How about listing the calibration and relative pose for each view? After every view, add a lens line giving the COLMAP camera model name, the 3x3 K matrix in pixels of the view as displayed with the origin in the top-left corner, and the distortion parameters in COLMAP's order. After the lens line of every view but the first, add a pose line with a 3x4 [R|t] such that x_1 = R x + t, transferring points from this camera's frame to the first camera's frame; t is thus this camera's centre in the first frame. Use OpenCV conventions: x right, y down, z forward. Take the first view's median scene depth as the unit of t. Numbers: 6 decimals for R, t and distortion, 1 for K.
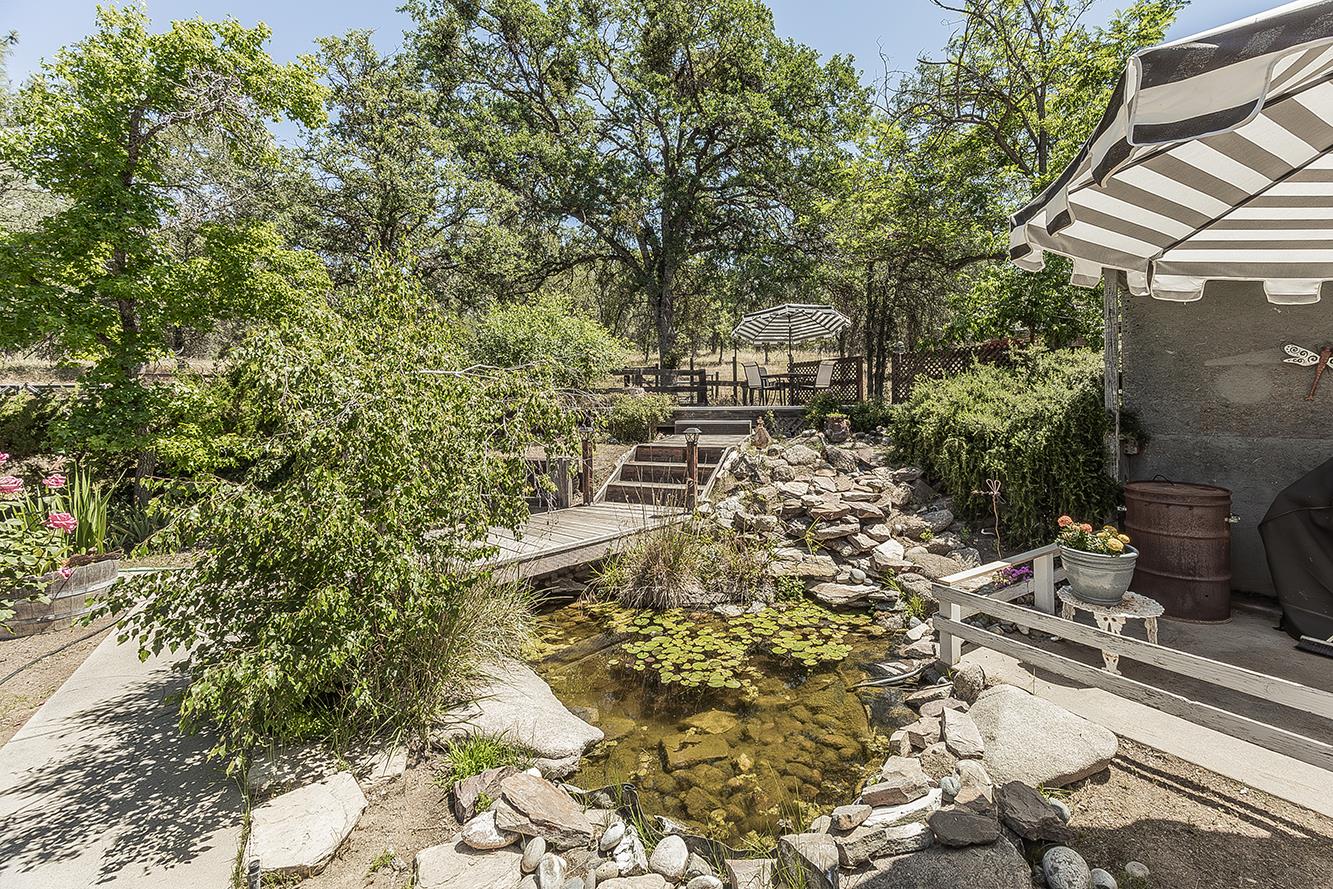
lens RADIAL K [[587.7, 0, 668.3], [0, 587.7, 400.1], [0, 0, 1]] dist [0.009645, -0.001241]
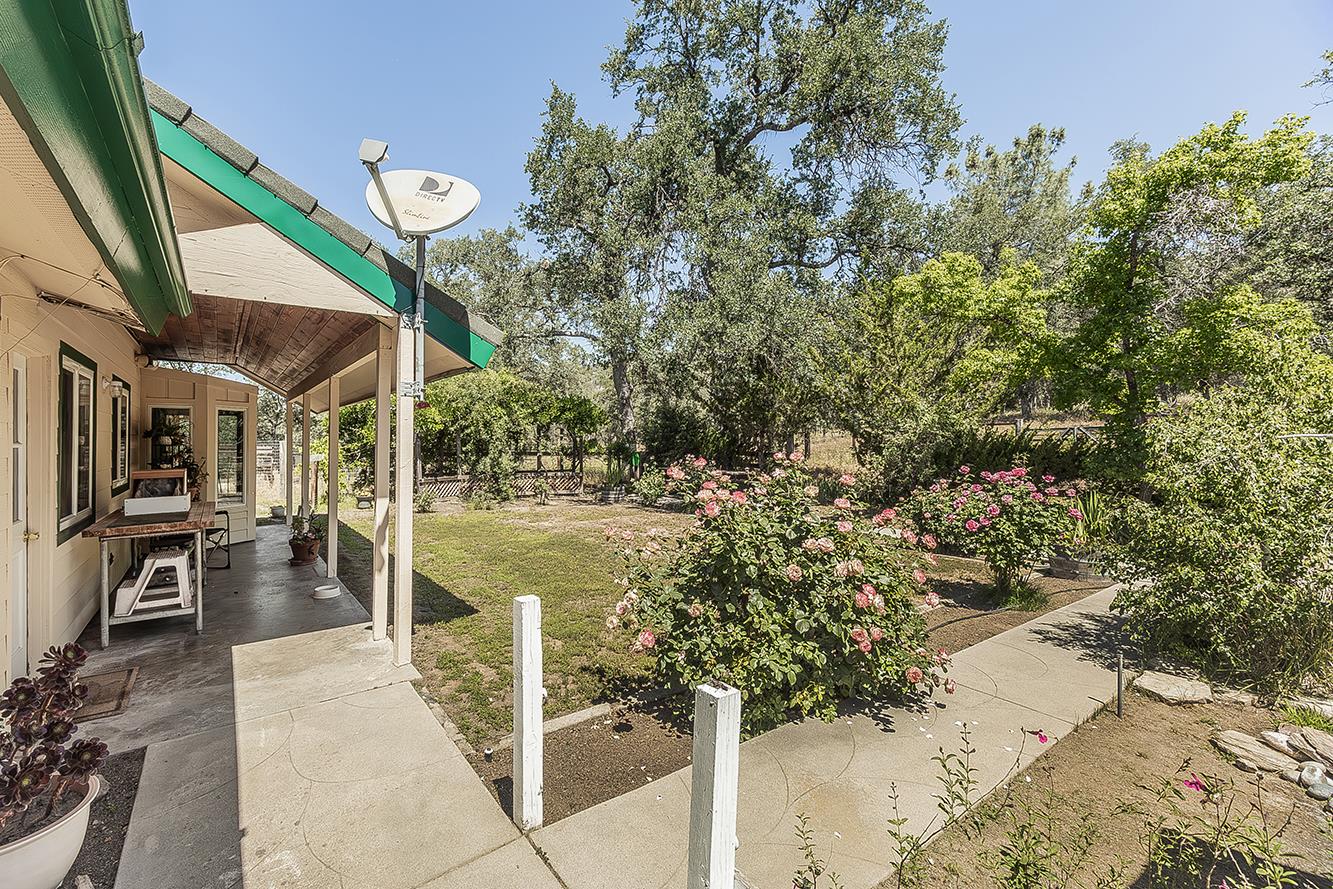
lens RADIAL K [[587.7, 0, 670.5], [0, 587.7, 439.8], [0, 0, 1]] dist [0.009645, -0.001241]
pose [[0.123252, 0.002536, -0.992372, 0.341042], [0.016997, 0.999845, 0.004666, -0.033636], [0.992230, -0.017442, 0.123190, -0.253373]]
